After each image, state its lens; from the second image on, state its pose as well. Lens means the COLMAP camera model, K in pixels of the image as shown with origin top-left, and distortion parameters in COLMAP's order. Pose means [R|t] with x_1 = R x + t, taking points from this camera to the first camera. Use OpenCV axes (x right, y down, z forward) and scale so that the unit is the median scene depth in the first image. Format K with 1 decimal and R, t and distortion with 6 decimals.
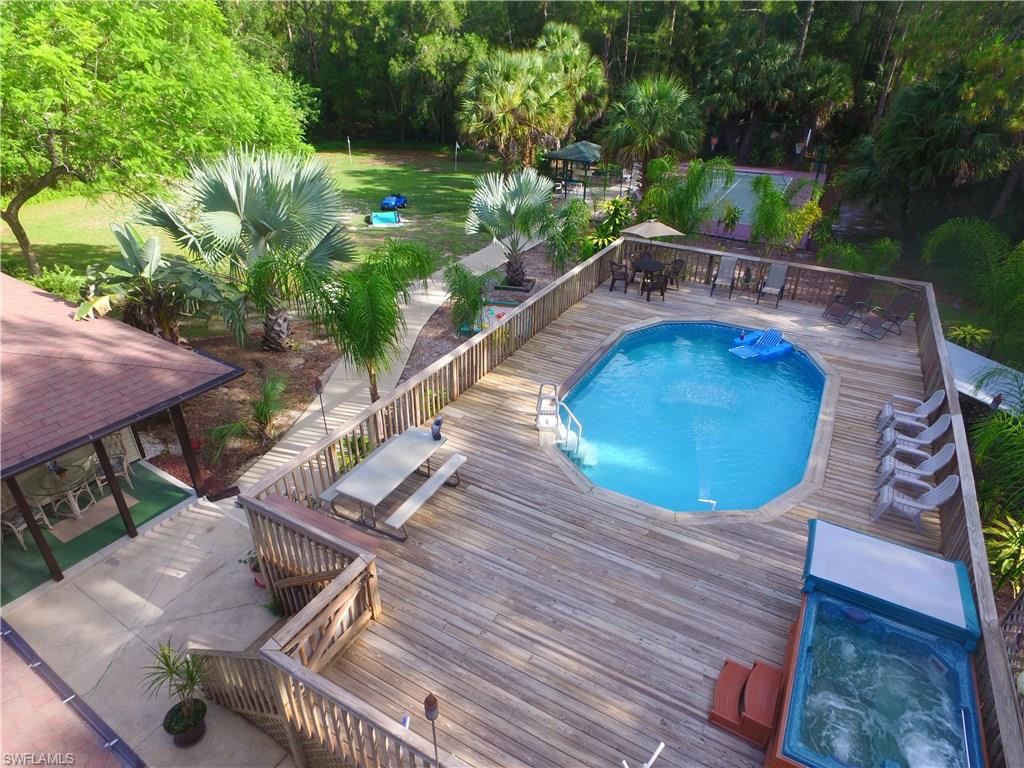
lens RADIAL K [[595.1, 0, 505.4], [0, 595.1, 397.4], [0, 0, 1]] dist [-0.018071, 0.012215]
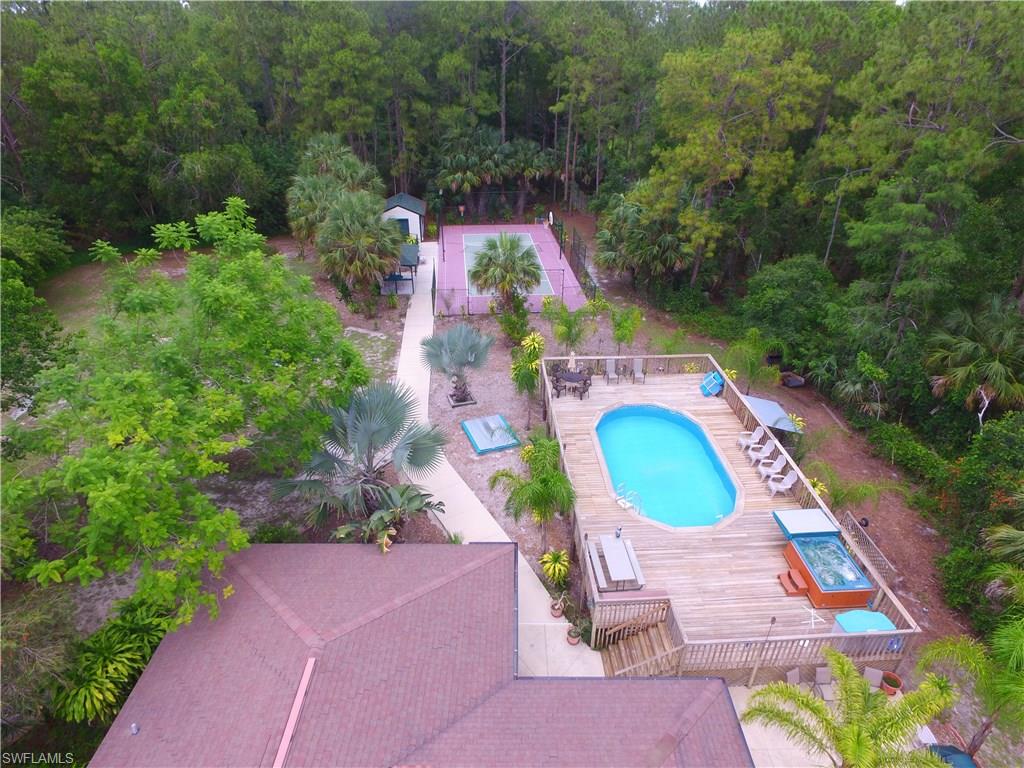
lens RADIAL K [[595.1, 0, 505.4], [0, 595.1, 397.4], [0, 0, 1]] dist [-0.018071, 0.012215]
pose [[0.836084, -0.287837, 0.467026, -0.811665], [0.271093, 0.956873, 0.104419, -0.454192], [-0.476940, 0.039304, 0.878057, -0.394874]]
